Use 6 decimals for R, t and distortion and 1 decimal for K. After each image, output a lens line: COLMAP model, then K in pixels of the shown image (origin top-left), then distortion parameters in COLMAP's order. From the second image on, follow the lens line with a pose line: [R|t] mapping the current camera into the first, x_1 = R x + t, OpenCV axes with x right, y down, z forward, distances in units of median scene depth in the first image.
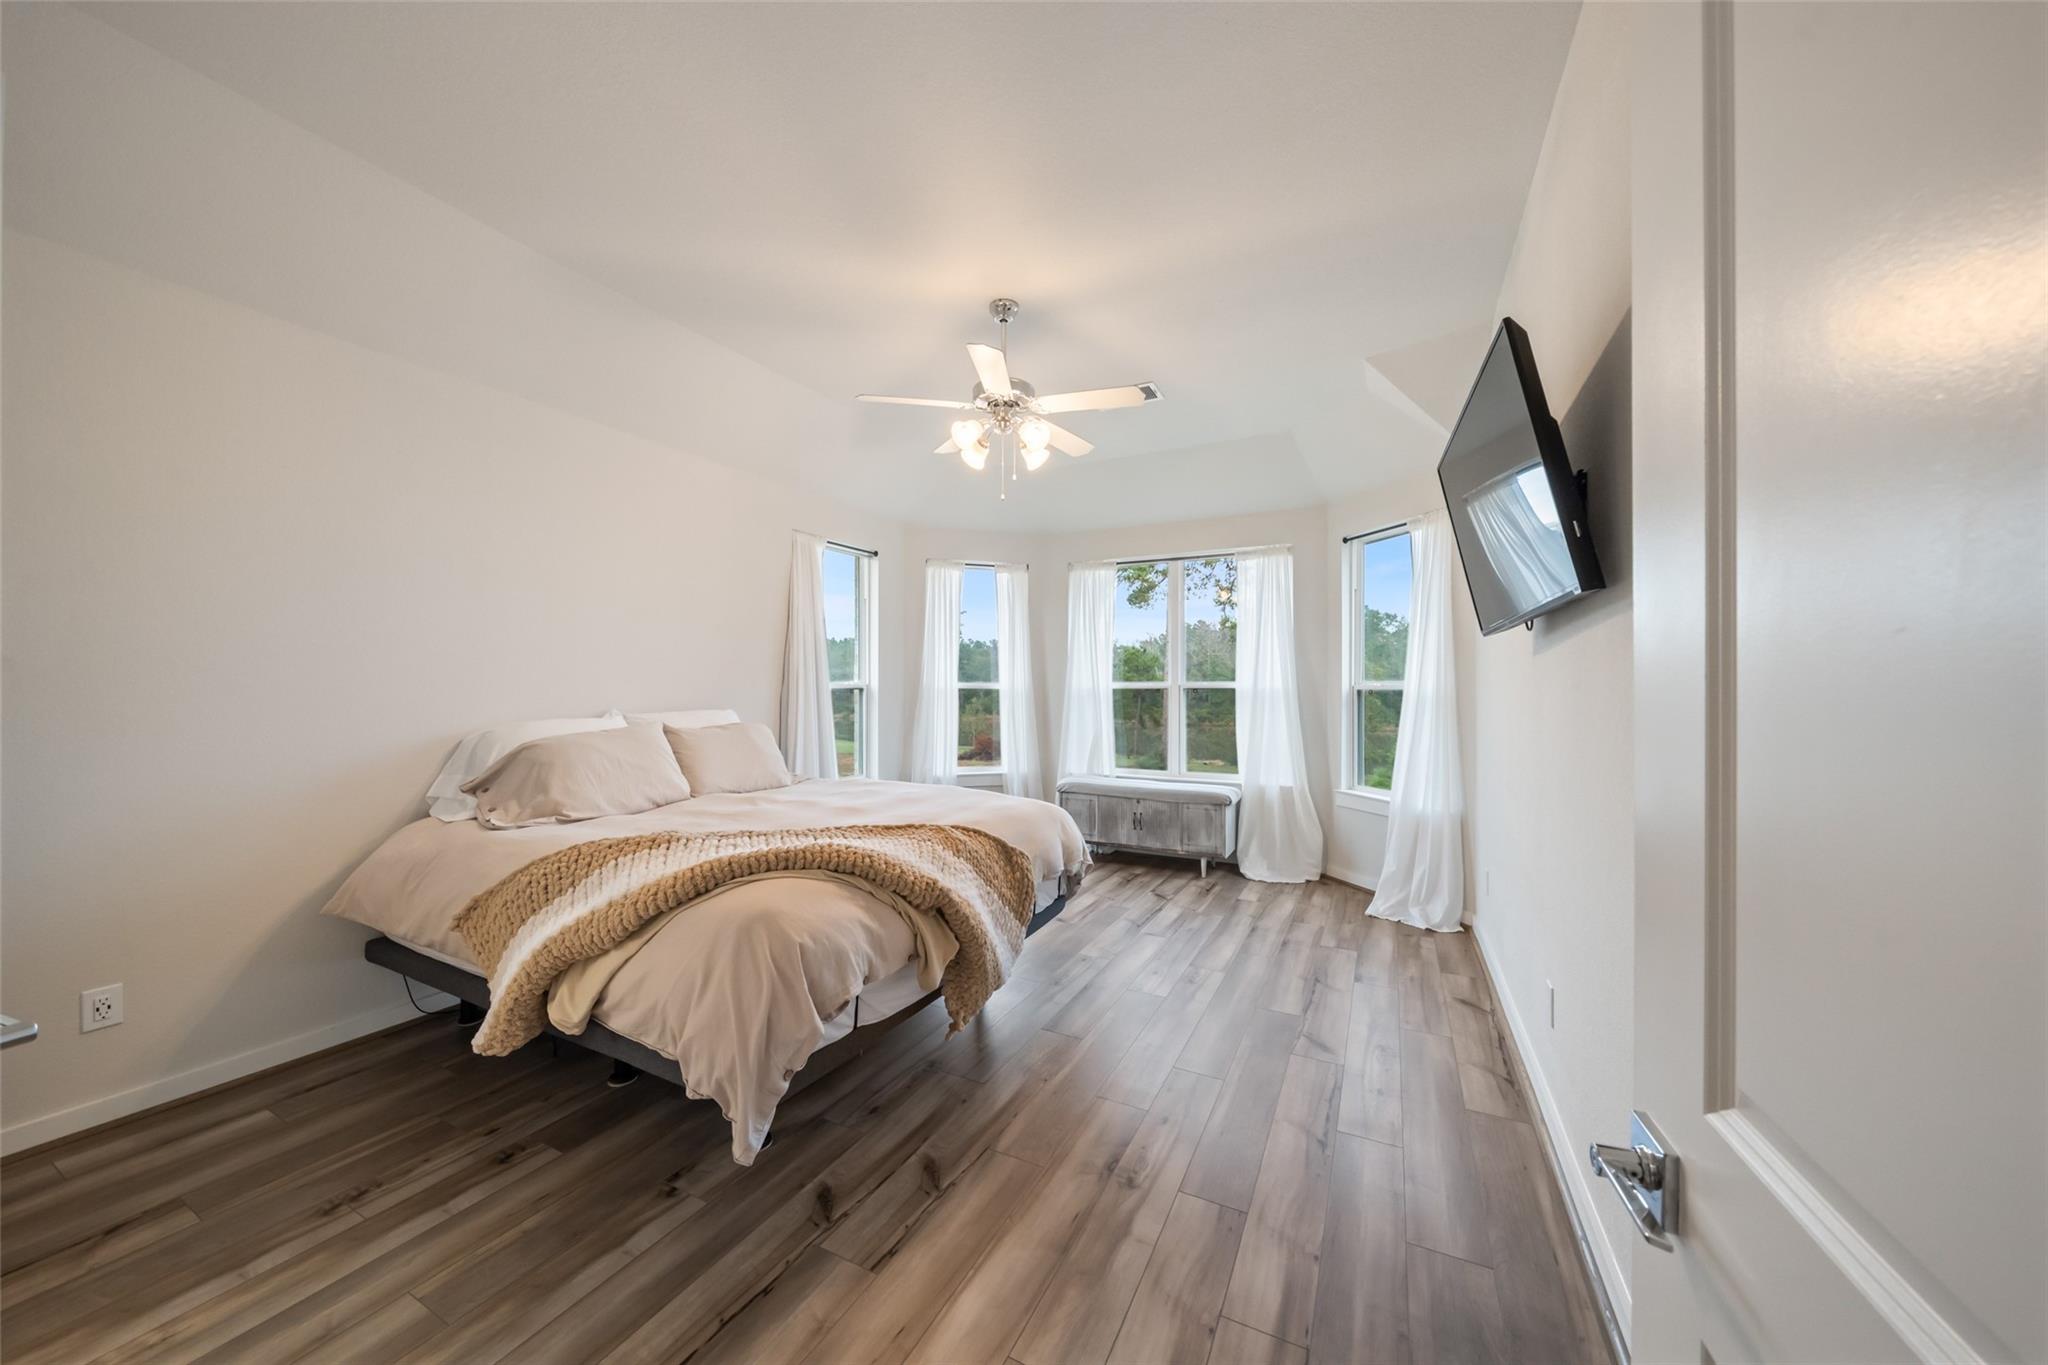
lens RADIAL K [[716.0, 0, 1024.2], [0, 716.0, 682.5], [0, 0, 1]] dist [-0.006480, 0.000599]
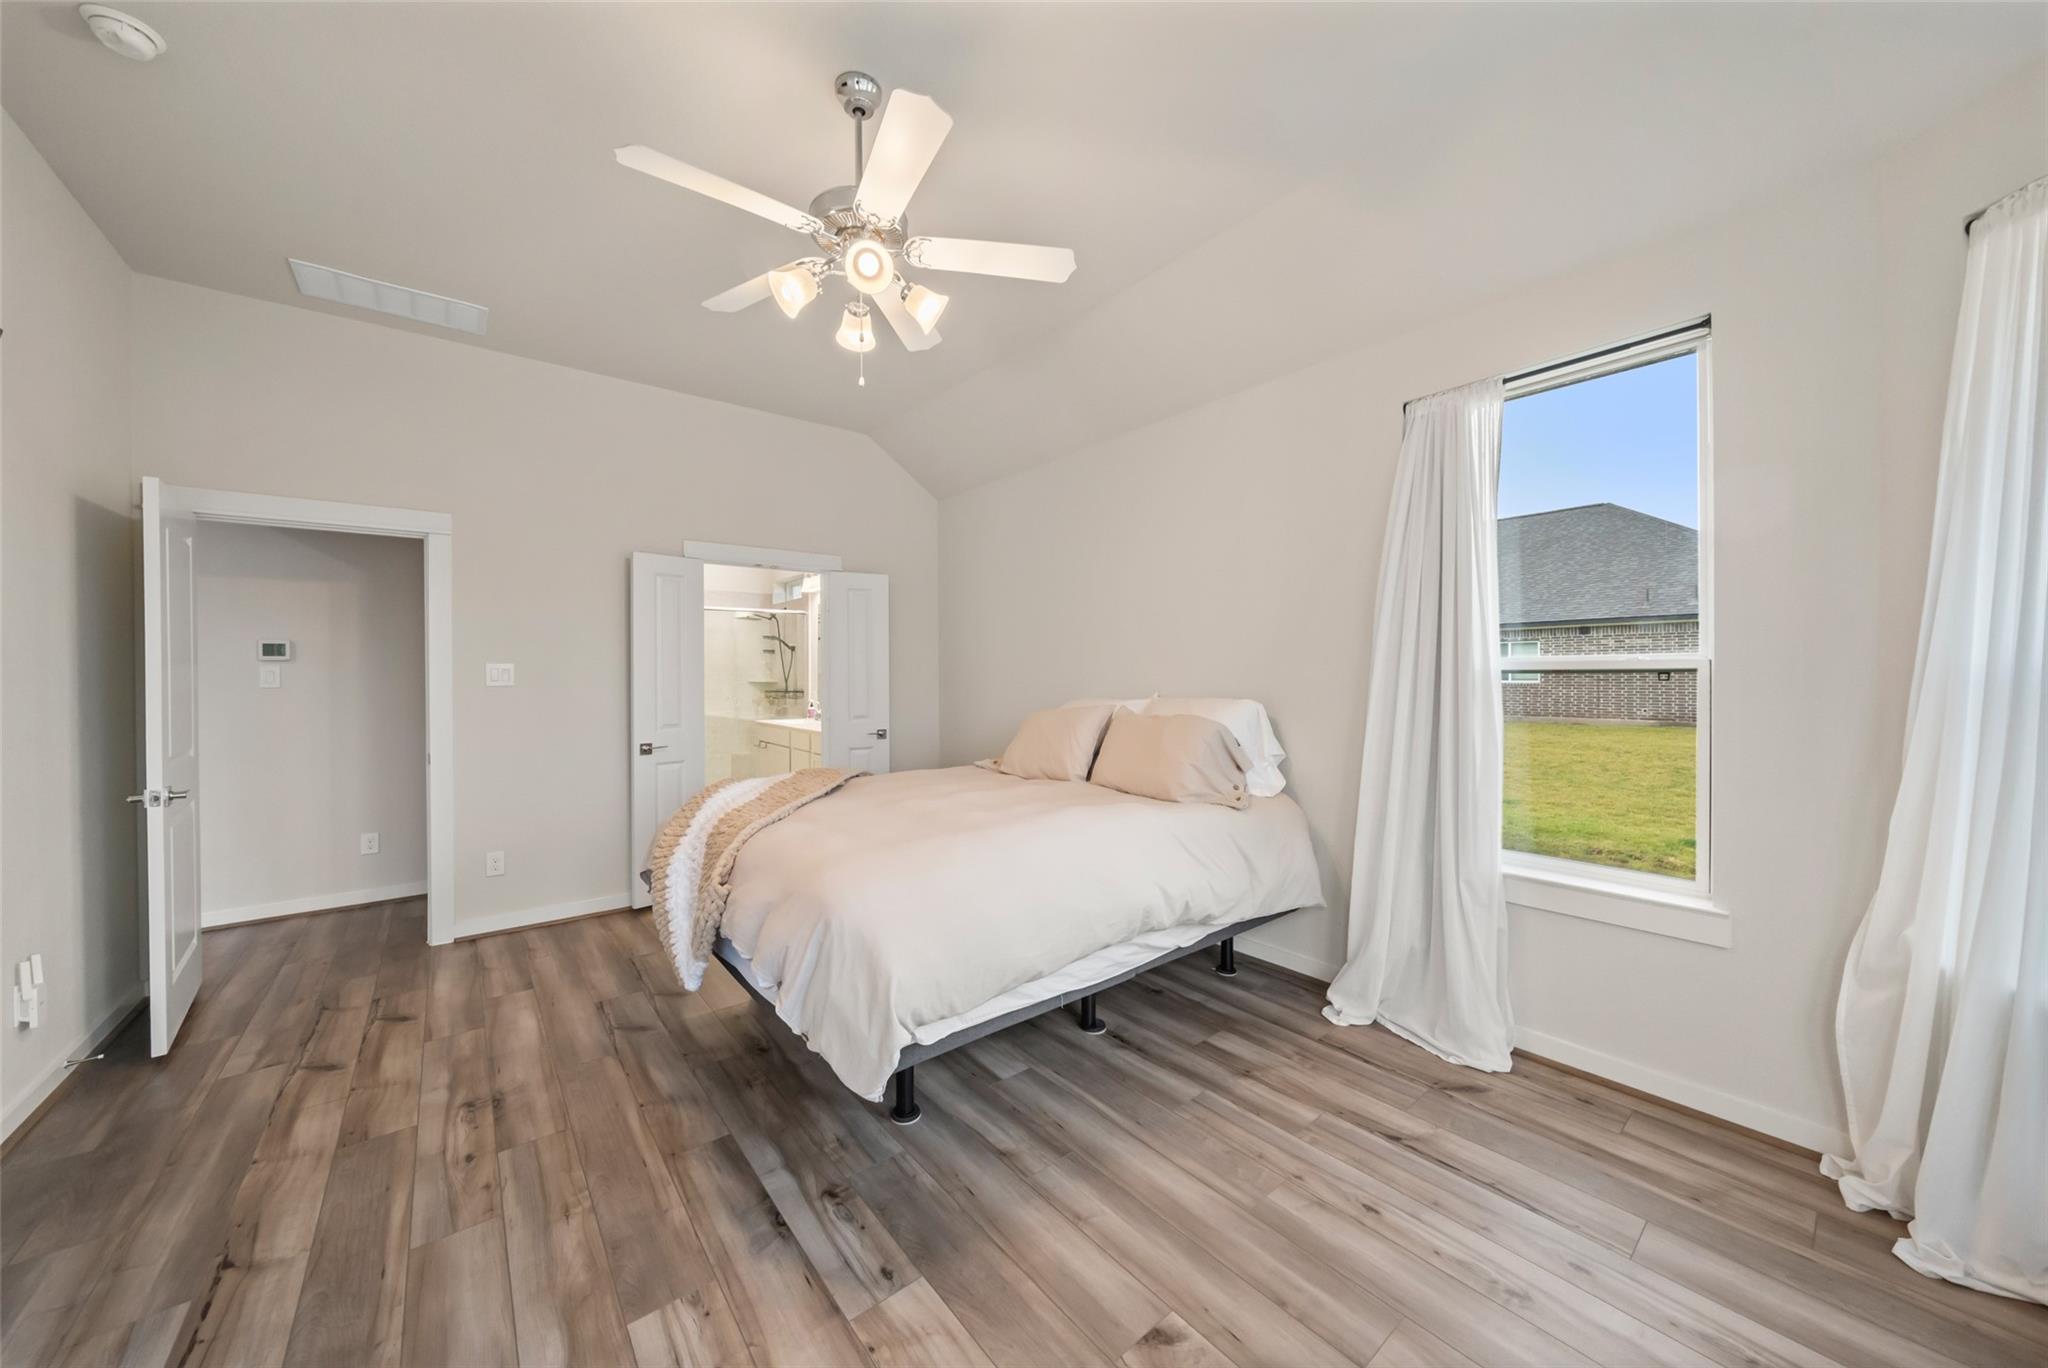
lens RADIAL K [[716.0, 0, 1021.6], [0, 716.0, 686.3], [0, 0, 1]] dist [-0.006480, 0.000599]
pose [[-0.414297, 0.007242, -0.910113, 0.837689], [0.008241, 0.999957, 0.004206, 0.030853], [0.910105, -0.005758, -0.414339, 2.338461]]
